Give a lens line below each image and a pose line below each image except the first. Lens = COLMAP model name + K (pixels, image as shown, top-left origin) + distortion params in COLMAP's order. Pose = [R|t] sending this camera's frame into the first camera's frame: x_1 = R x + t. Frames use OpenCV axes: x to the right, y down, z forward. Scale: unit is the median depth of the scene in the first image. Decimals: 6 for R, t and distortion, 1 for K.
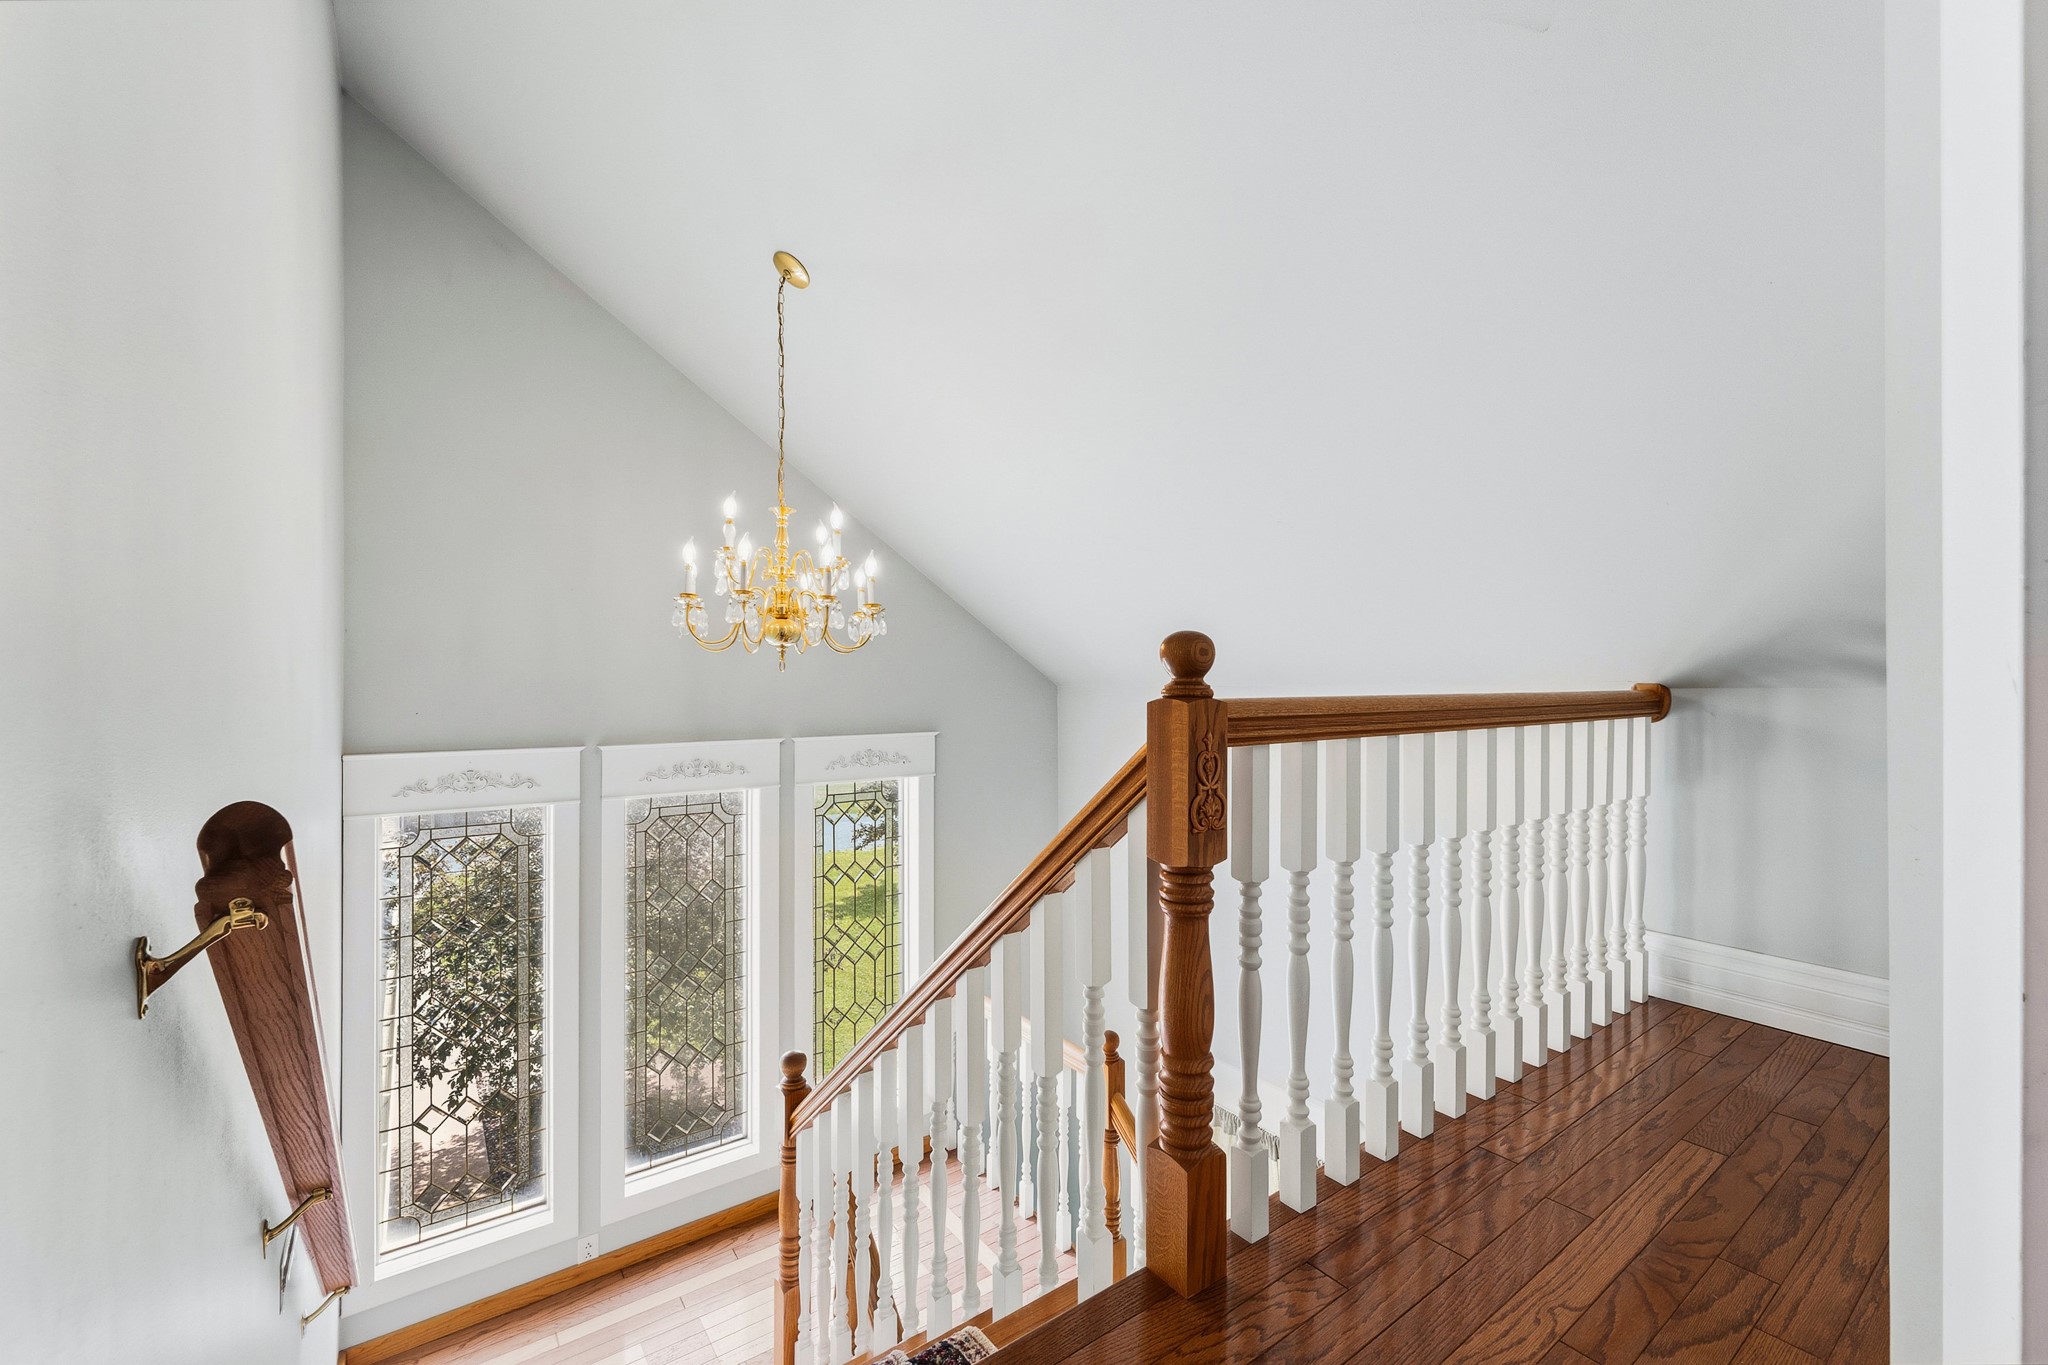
lens RADIAL K [[838.1, 0, 1023.5], [0, 838.1, 694.2], [0, 0, 1]] dist [-0.002315, -0.000593]
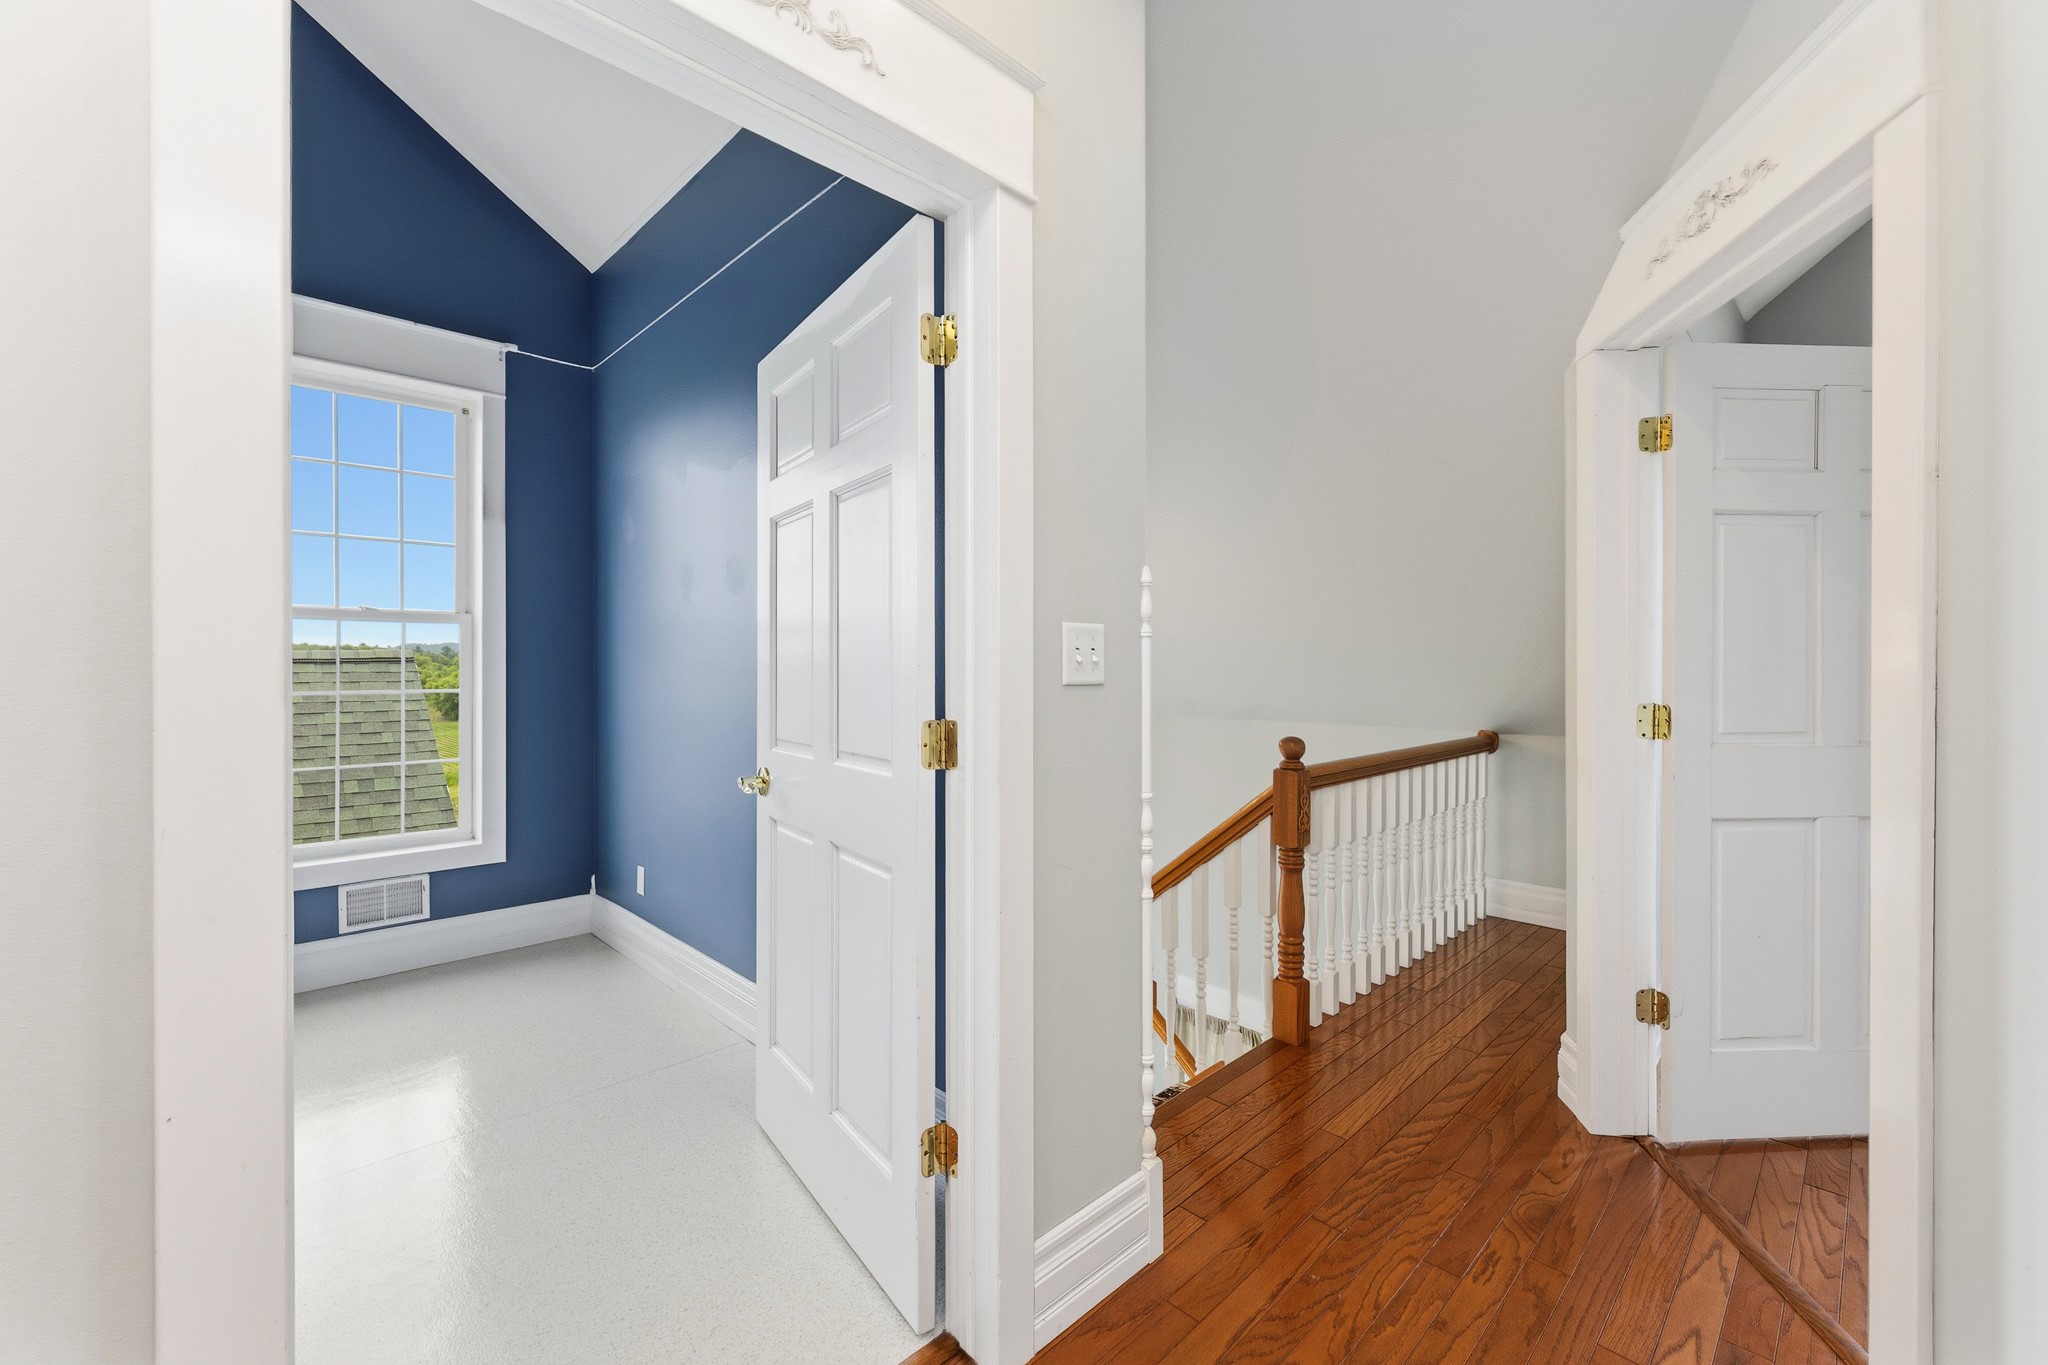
lens RADIAL K [[838.1, 0, 1026.3], [0, 838.1, 664.5], [0, 0, 1]] dist [-0.002315, -0.000593]
pose [[0.989699, 0.007647, 0.142961, -0.648060], [-0.006638, 0.999950, -0.007536, -0.198227], [-0.143011, 0.006509, 0.989700, -0.842944]]
